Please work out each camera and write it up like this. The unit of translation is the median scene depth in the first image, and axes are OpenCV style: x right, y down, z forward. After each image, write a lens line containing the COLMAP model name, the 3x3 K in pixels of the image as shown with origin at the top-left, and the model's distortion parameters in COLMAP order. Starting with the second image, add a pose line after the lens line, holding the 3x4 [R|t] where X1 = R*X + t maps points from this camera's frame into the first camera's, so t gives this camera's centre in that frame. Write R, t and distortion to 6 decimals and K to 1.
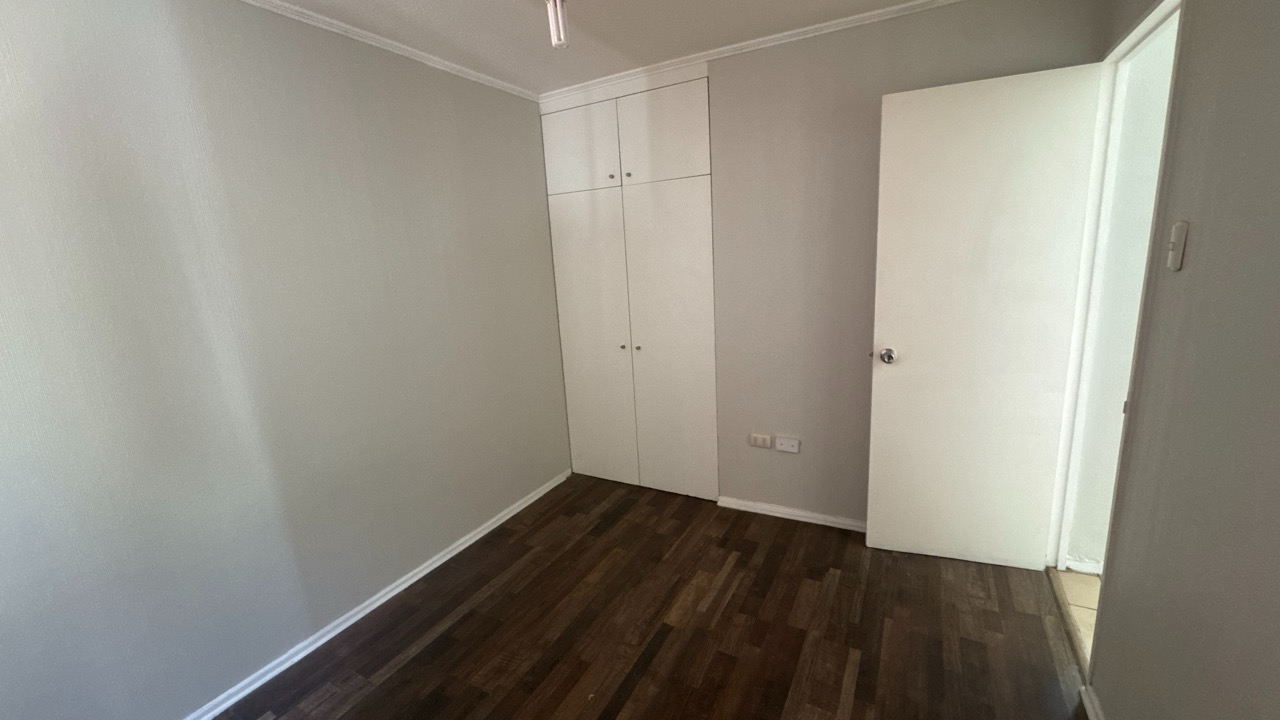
lens RADIAL K [[511.0, 0, 644.9], [0, 511.0, 360.9], [0, 0, 1]] dist [-0.002241, -0.000026]
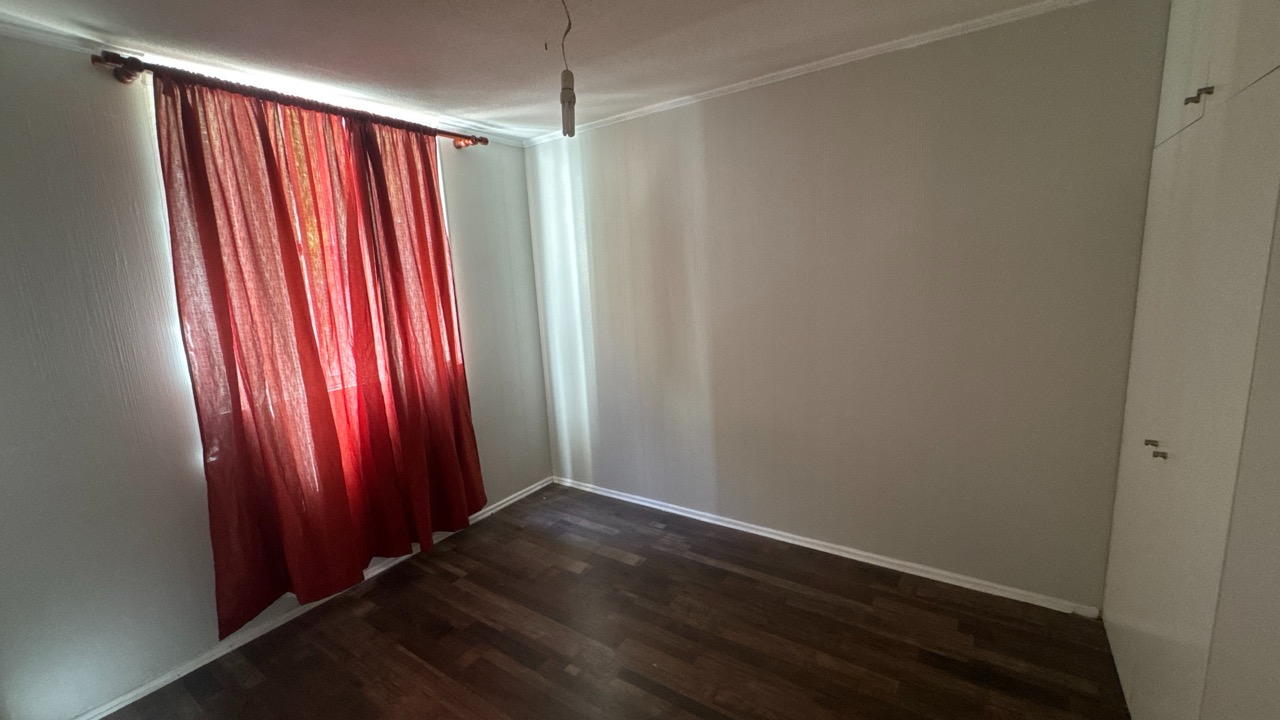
lens RADIAL K [[511.0, 0, 633.2], [0, 511.0, 362.4], [0, 0, 1]] dist [-0.002241, -0.000026]
pose [[-0.106580, 0.235503, -0.966012, 0.610881], [-0.144869, 0.957500, 0.249411, -0.197855], [0.983694, 0.166527, -0.067933, 0.660915]]
